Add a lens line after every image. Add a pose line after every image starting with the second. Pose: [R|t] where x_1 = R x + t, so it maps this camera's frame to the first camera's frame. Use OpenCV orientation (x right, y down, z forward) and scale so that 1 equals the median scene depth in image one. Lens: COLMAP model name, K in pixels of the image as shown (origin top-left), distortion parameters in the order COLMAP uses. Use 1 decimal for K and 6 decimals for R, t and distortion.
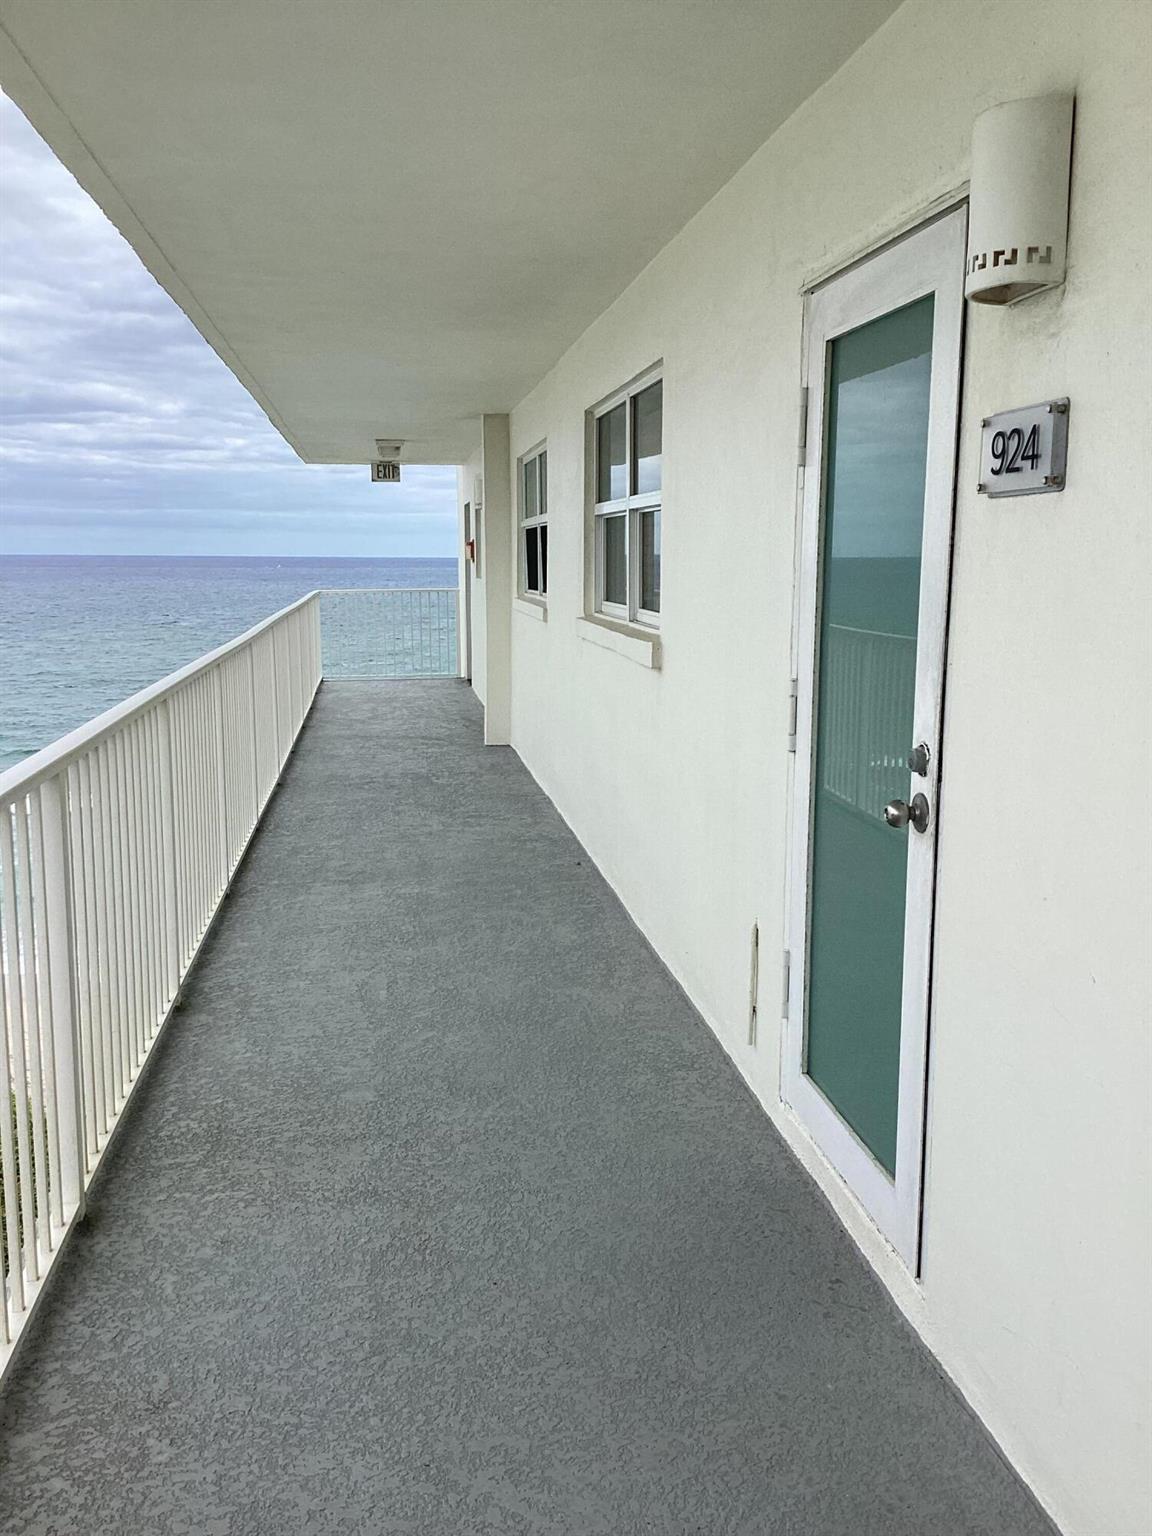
lens RADIAL K [[1384.7, 0, 572.6], [0, 1384.7, 770.9], [0, 0, 1]] dist [0.129599, -0.250235]
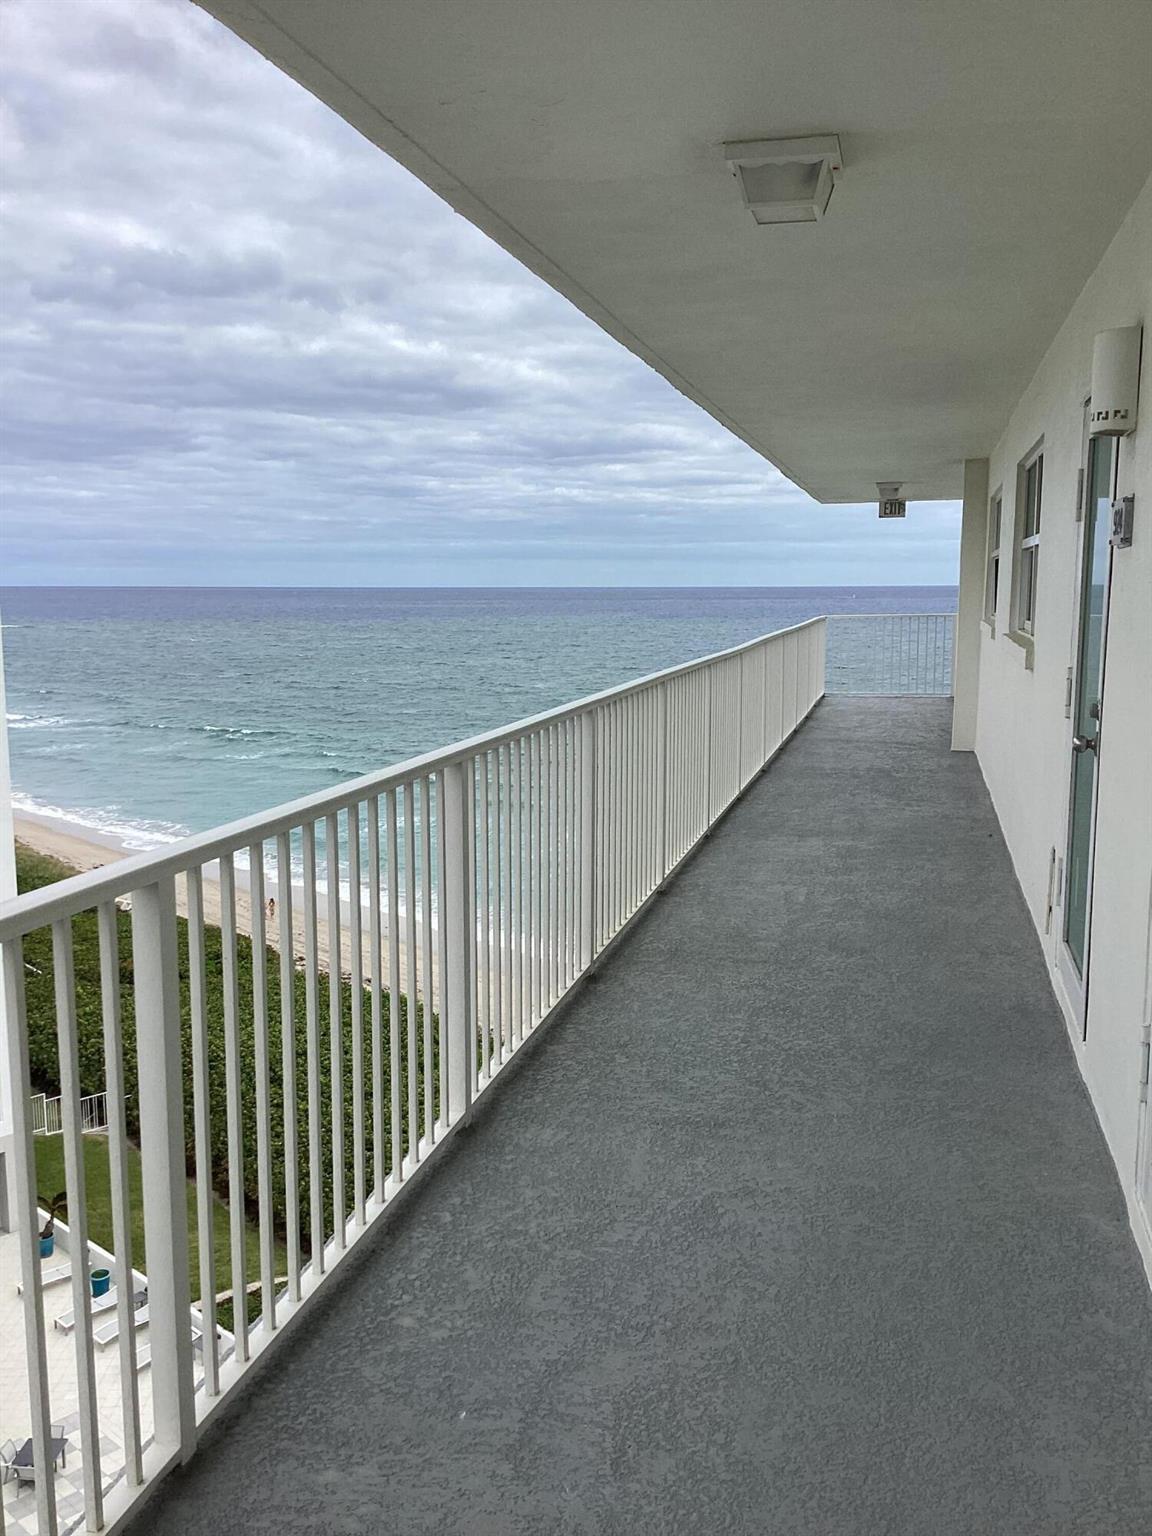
lens RADIAL K [[1384.7, 0, 572.6], [0, 1384.7, 770.9], [0, 0, 1]] dist [0.129599, -0.250235]
pose [[0.929135, 0.049332, -0.366436, 0.145530], [-0.056826, 0.998337, -0.009684, 0.056509], [0.365349, 0.029821, 0.930393, -0.360309]]
